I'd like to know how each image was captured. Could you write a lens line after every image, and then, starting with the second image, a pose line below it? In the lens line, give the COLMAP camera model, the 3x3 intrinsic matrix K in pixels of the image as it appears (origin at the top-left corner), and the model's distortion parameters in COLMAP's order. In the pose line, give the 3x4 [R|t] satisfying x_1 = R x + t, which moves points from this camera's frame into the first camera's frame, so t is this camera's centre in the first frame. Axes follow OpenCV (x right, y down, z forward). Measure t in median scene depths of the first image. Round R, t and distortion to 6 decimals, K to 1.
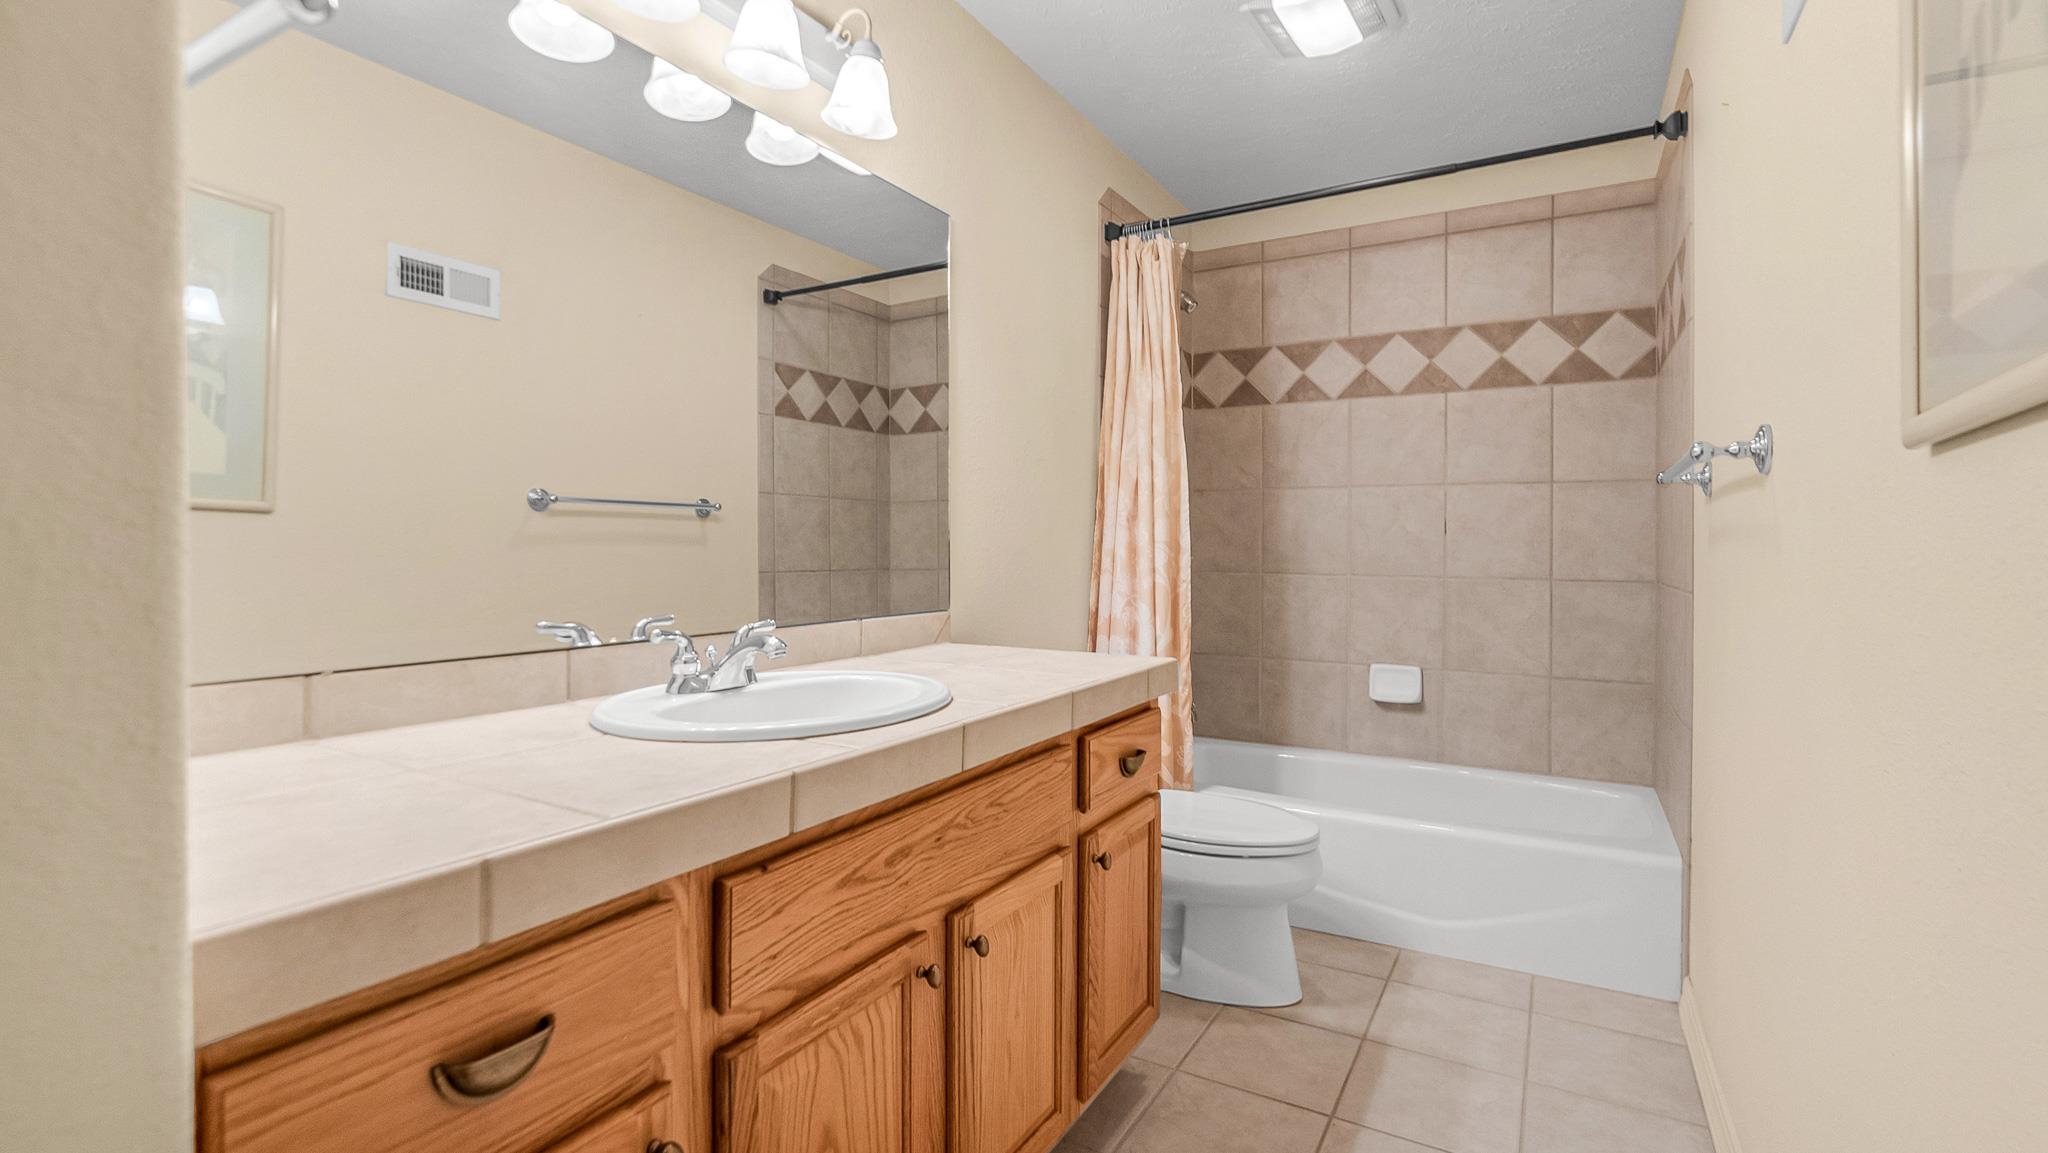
lens RADIAL K [[917.4, 0, 1028.7], [0, 917.4, 541.4], [0, 0, 1]] dist [-0.003380, -0.000230]
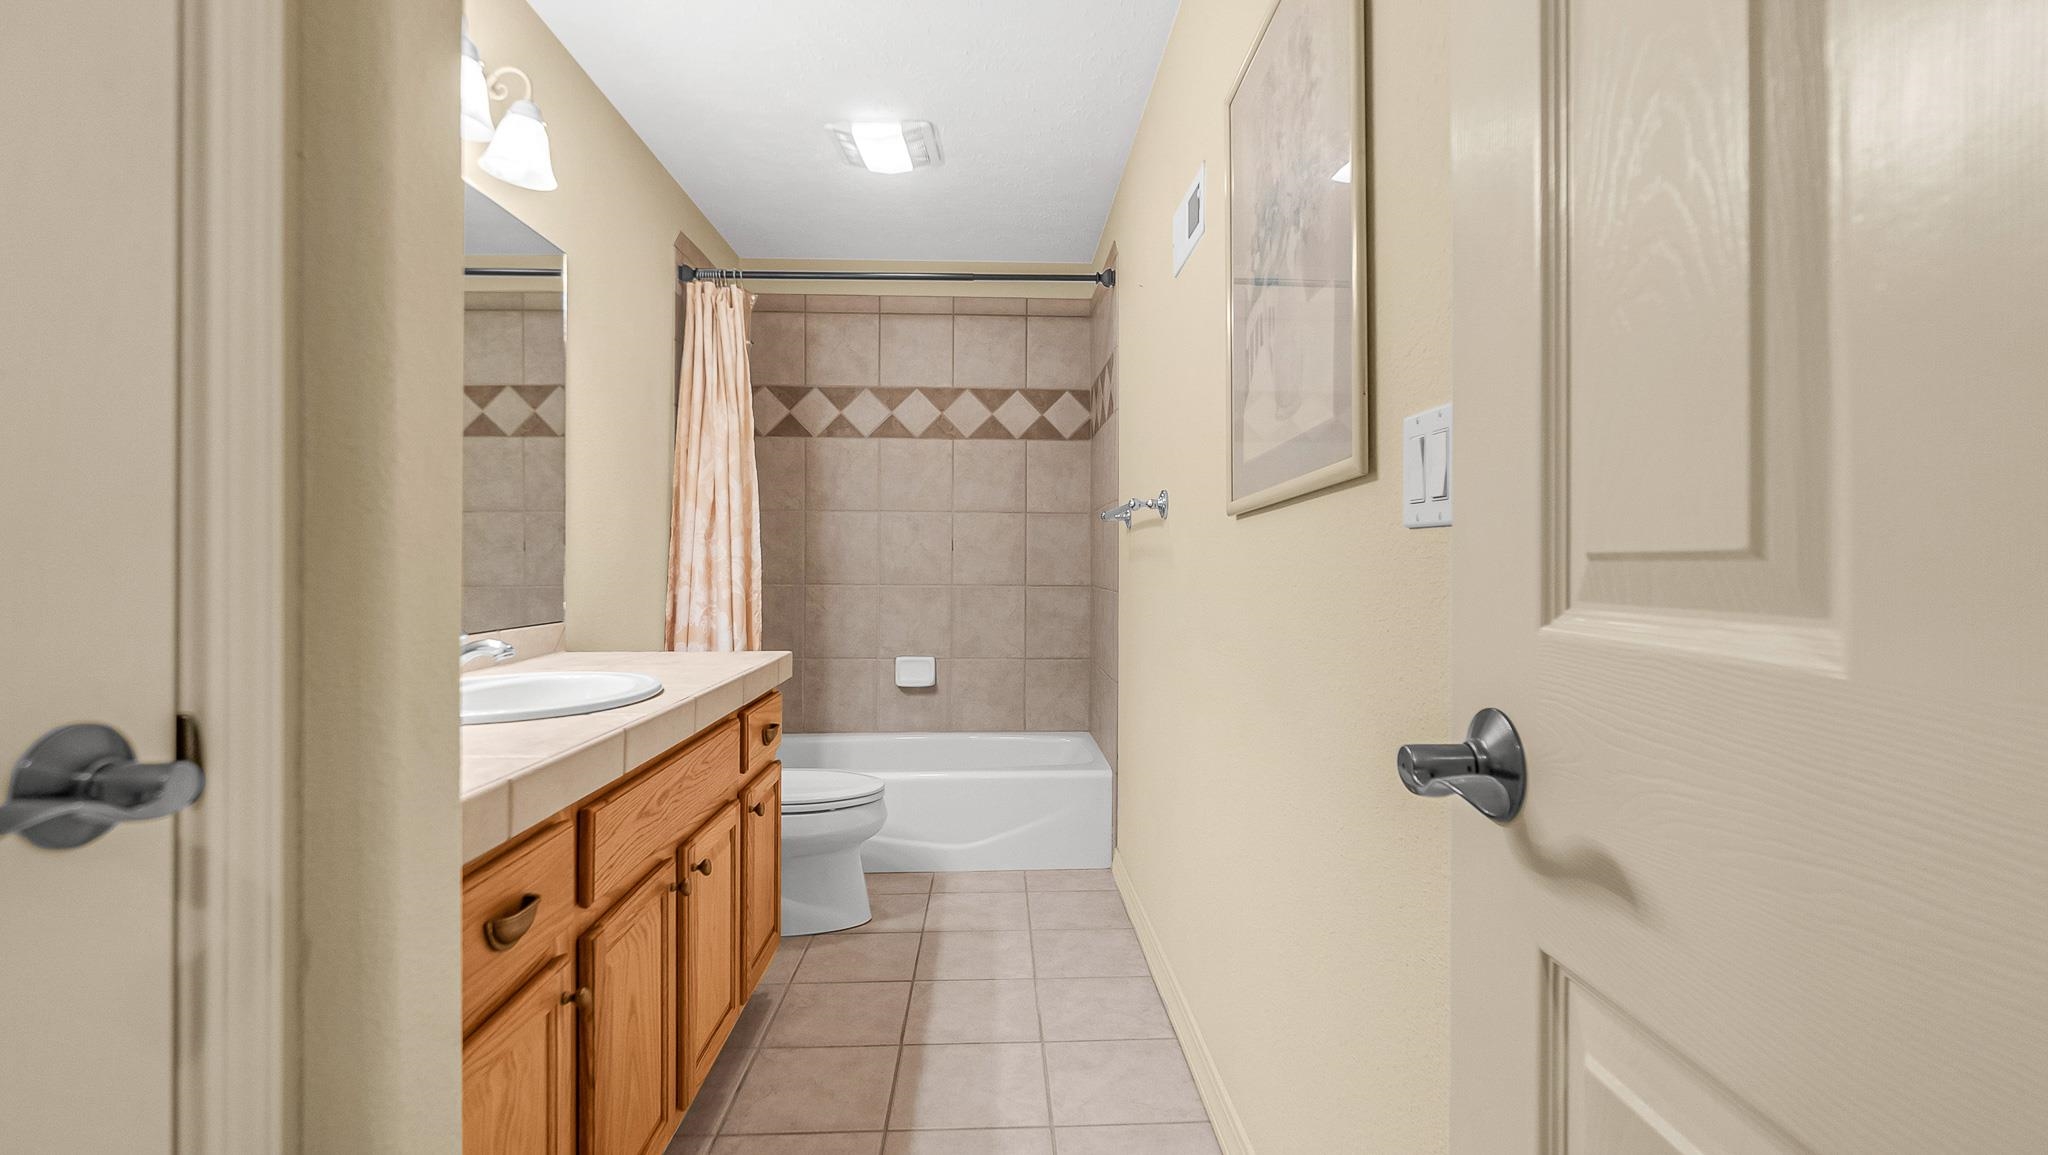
lens RADIAL K [[917.4, 0, 1028.7], [0, 917.4, 542.4], [0, 0, 1]] dist [-0.003380, -0.000230]
pose [[0.846789, 0.009376, 0.531846, -0.149769], [-0.001788, 0.999889, -0.014780, -0.001417], [-0.531925, 0.011564, 0.846712, -0.147827]]
